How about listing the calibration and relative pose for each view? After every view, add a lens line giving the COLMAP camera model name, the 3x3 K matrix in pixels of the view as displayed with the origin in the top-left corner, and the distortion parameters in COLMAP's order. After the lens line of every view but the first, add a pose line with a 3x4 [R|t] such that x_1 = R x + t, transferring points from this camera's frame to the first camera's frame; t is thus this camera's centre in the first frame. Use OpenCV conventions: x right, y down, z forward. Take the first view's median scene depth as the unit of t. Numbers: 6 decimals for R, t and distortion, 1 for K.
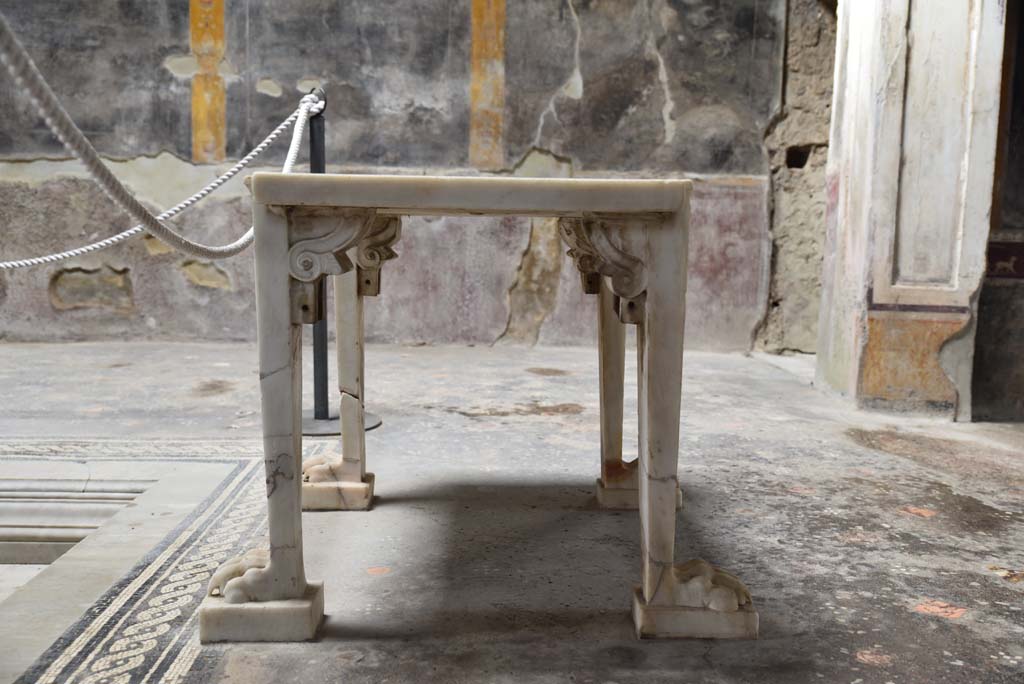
lens RADIAL K [[1045.7, 0, 507.8], [0, 1045.7, 356.4], [0, 0, 1]] dist [-0.046633, 0.173500]
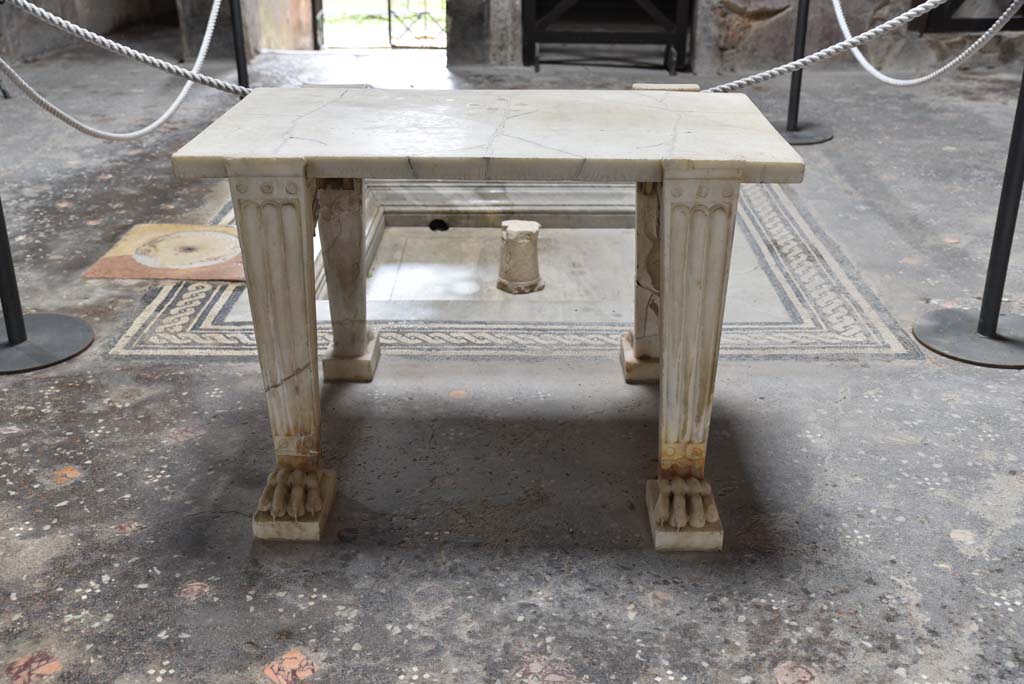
lens RADIAL K [[1045.7, 0, 507.8], [0, 1045.7, 356.4], [0, 0, 1]] dist [-0.046633, 0.173500]
pose [[-0.037836, 0.416375, -0.908405, 0.872020], [-0.121371, 0.900411, 0.417766, -0.326200], [0.991886, 0.126060, 0.016467, 0.872561]]
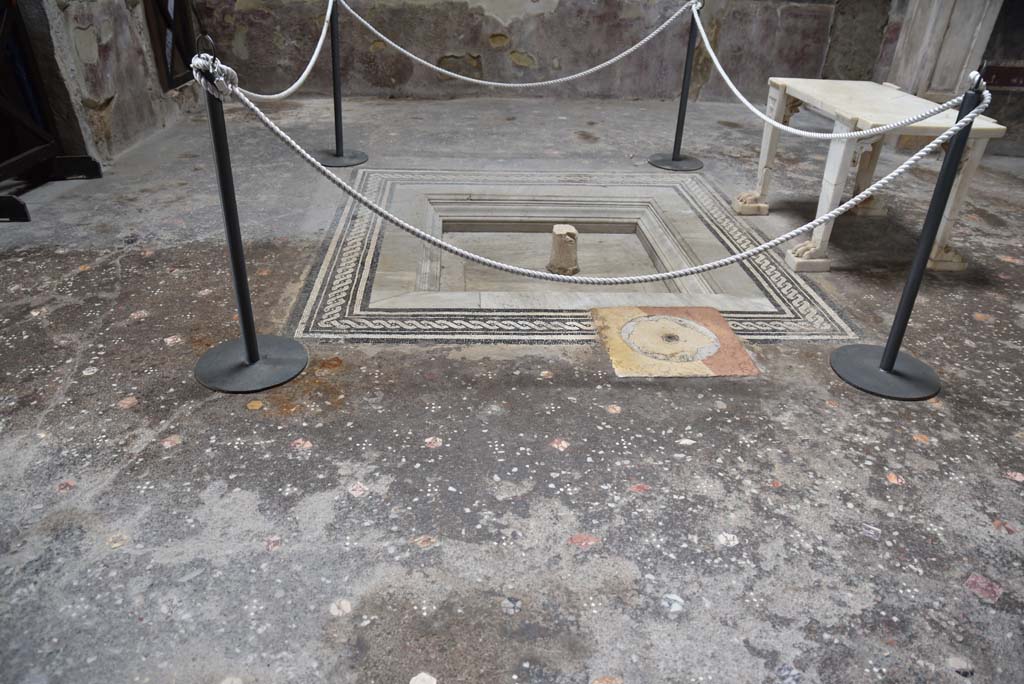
lens RADIAL K [[700.9, 0, 505.9], [0, 700.9, 345.8], [0, 0, 1]] dist [-0.139840, 0.104821]
pose [[0.999075, -0.013978, 0.040677, -0.838924], [-0.003438, 0.916743, 0.399464, -0.219170], [-0.042874, -0.399234, 0.915846, -0.592139]]
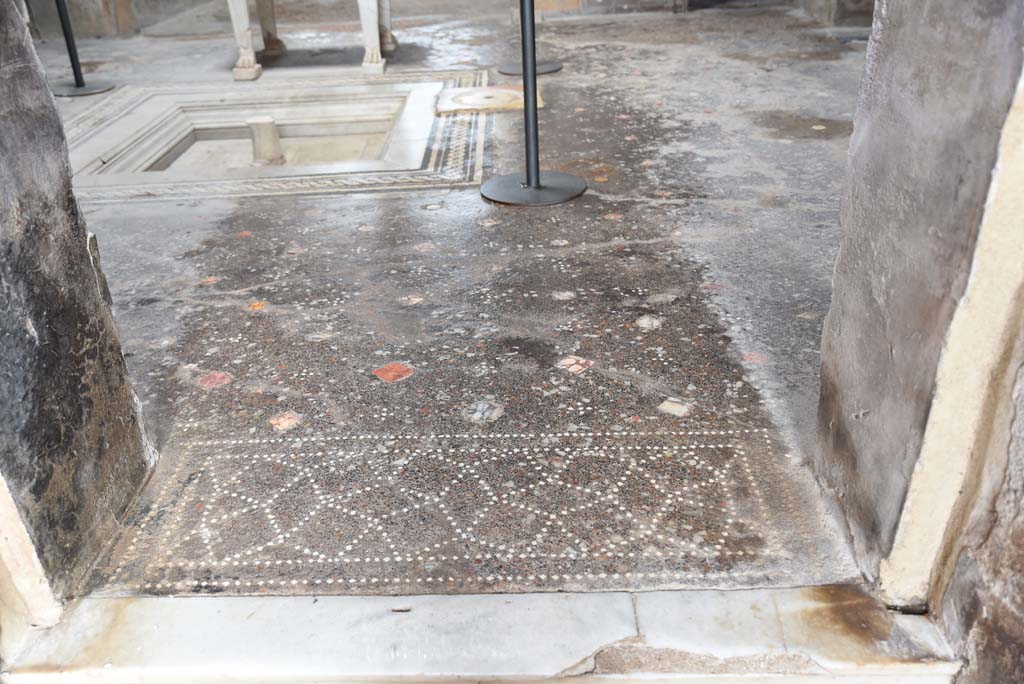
lens RADIAL K [[883.8, 0, 512.0], [0, 883.8, 342.0], [0, 0, 1]] dist [-0.043890, 0.000491]
pose [[-0.006017, -0.486222, 0.873815, -2.460374], [0.158630, 0.862302, 0.480907, -0.239423], [-0.987320, 0.141507, 0.071941, 0.312937]]
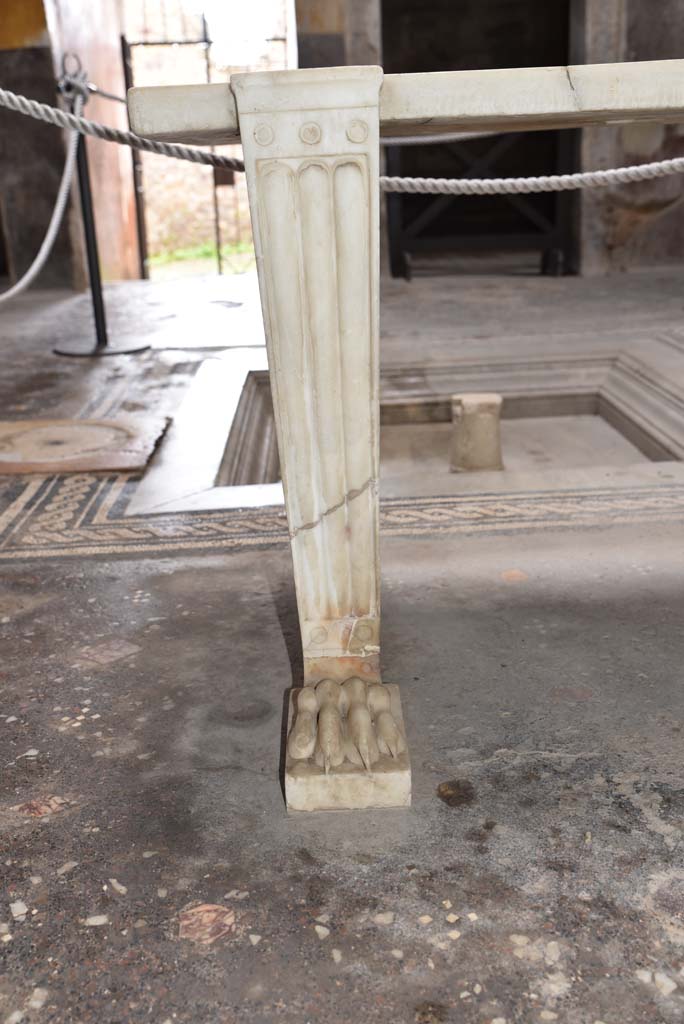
lens RADIAL K [[1030.7, 0, 336.5], [0, 1030.7, 510.0], [0, 0, 1]] dist [-0.049978, 0.130751]
pose [[0.008817, 0.299184, -0.954155, 0.554737], [-0.075655, 0.951656, 0.297702, -0.070243], [0.997095, 0.069562, 0.031026, 0.698164]]
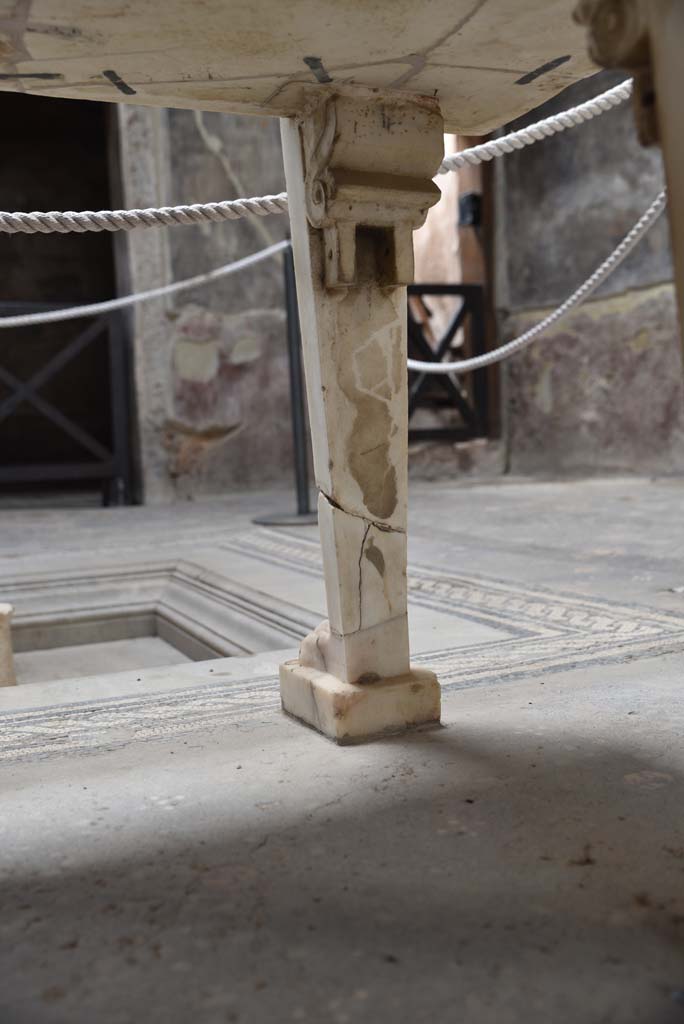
lens RADIAL K [[1030.7, 0, 336.5], [0, 1030.7, 510.0], [0, 0, 1]] dist [-0.049978, 0.130751]
pose [[0.384818, 0.034506, -0.922347, 0.296163], [-0.062531, 0.997980, 0.011247, 0.037494], [0.920872, 0.053347, 0.386198, 0.830259]]
